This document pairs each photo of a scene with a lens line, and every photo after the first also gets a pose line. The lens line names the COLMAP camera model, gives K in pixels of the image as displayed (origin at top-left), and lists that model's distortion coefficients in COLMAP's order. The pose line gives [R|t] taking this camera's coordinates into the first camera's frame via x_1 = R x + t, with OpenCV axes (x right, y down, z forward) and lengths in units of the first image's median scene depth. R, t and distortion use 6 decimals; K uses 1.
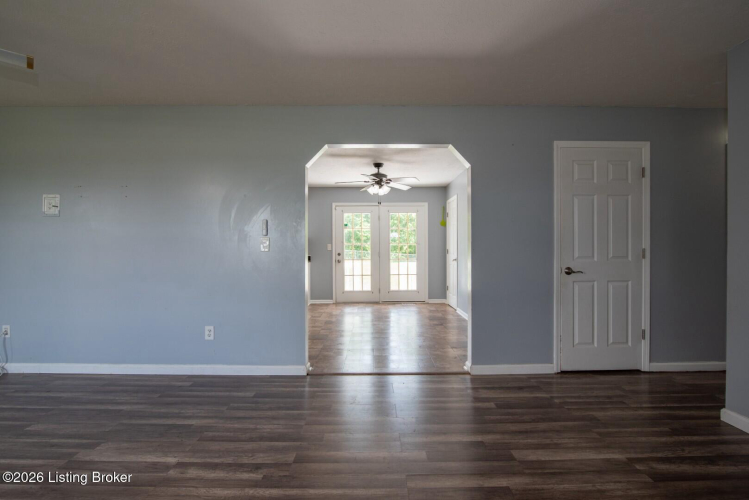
lens RADIAL K [[355.5, 0, 374.5], [0, 355.5, 250.0], [0, 0, 1]] dist [-0.014996, 0.000081]
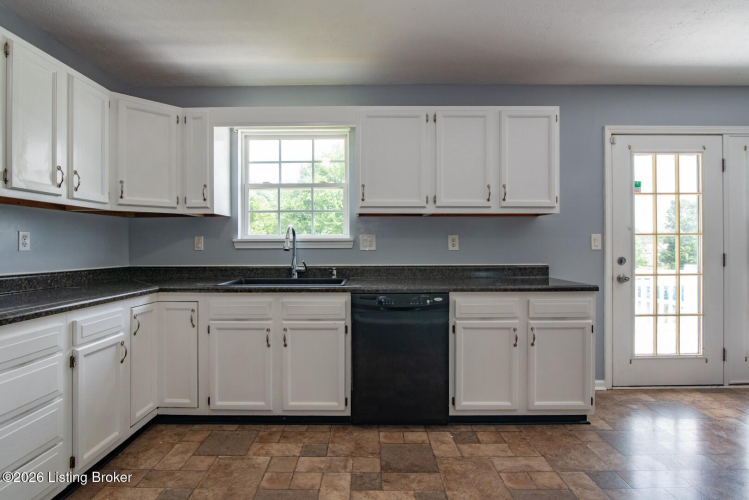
lens RADIAL K [[352.0, 0, 365.7], [0, 352.0, 244.0], [0, 0, 1]] dist [-0.020687, 0.000327]
pose [[0.999846, -0.000064, -0.017539, -0.516660], [-0.000034, 0.999985, -0.005550, -0.005381], [0.017539, 0.005550, 0.999831, 0.872542]]
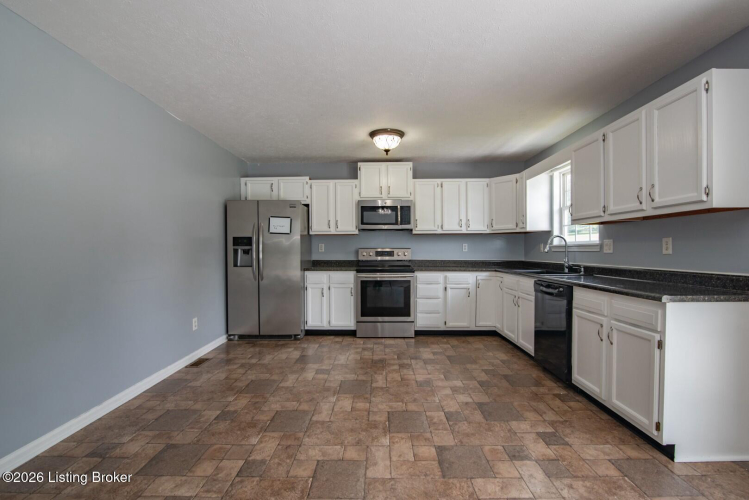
lens RADIAL K [[352.4, 0, 375.7], [0, 352.4, 255.4], [0, 0, 1]] dist [-0.019268, 0.000101]
pose [[-0.017077, 0.017085, -0.999708, 0.102647], [0.000953, 0.999854, 0.017071, -0.005712], [0.999854, -0.000661, -0.017091, 1.002458]]
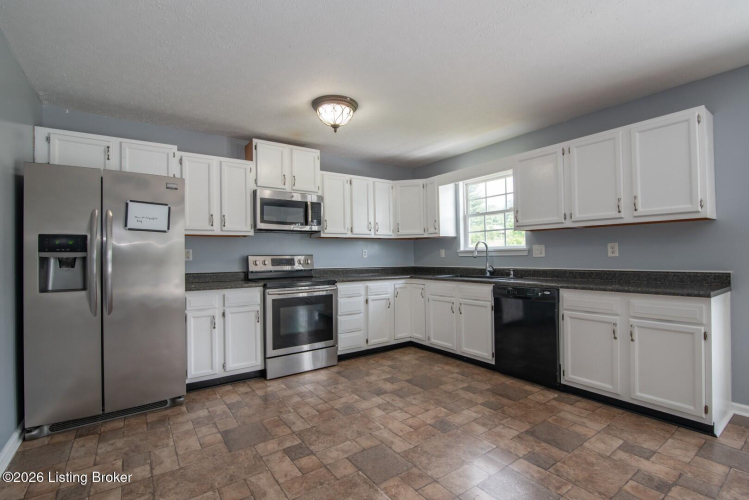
lens RADIAL K [[346.2, 0, 372.9], [0, 346.2, 251.3], [0, 0, 1]] dist [-0.018592, 0.000615]
pose [[0.570645, -0.017640, -0.821007, -0.152557], [0.011502, 0.999843, -0.013488, -0.004696], [0.821116, -0.001747, 0.570758, 0.748706]]
